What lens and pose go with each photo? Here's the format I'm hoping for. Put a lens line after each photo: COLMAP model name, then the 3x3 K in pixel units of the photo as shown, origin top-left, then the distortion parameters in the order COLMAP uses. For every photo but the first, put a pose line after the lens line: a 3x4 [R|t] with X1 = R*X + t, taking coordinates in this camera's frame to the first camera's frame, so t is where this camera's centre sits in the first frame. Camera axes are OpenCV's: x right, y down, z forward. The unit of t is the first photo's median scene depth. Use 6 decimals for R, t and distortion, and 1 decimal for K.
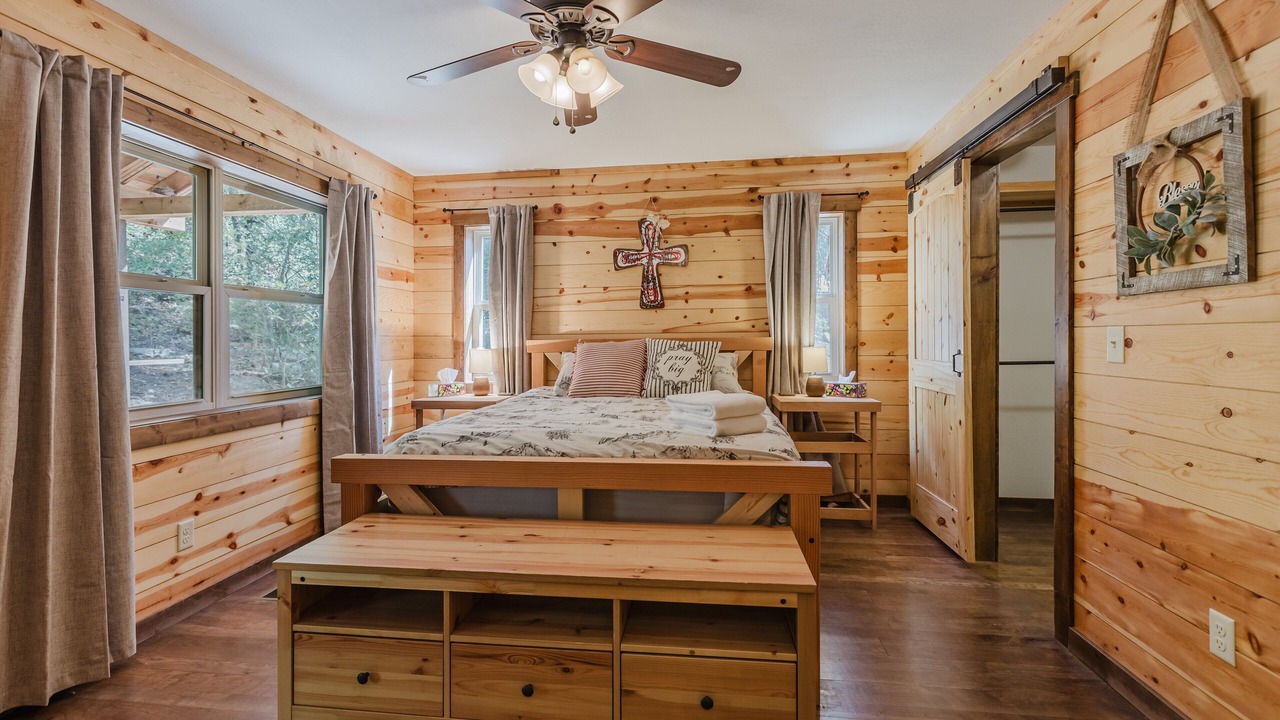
lens RADIAL K [[659.5, 0, 638.9], [0, 659.5, 347.1], [0, 0, 1]] dist [-0.001049, -0.000210]
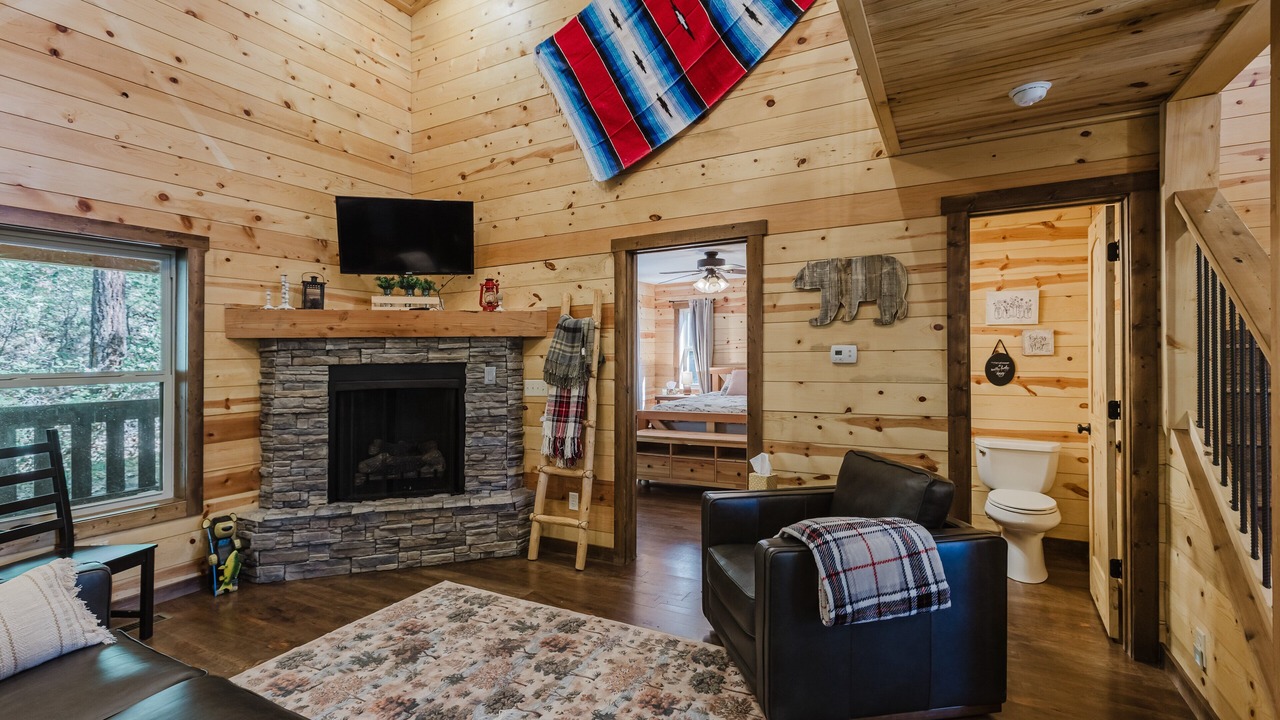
lens RADIAL K [[521.1, 0, 641.9], [0, 521.1, 357.3], [0, 0, 1]] dist [-0.000356, 0.000138]
pose [[0.942817, -0.004973, -0.333273, 0.156803], [0.000596, 0.999912, -0.013235, -0.019857], [0.333310, 0.012279, 0.942737, -0.534111]]
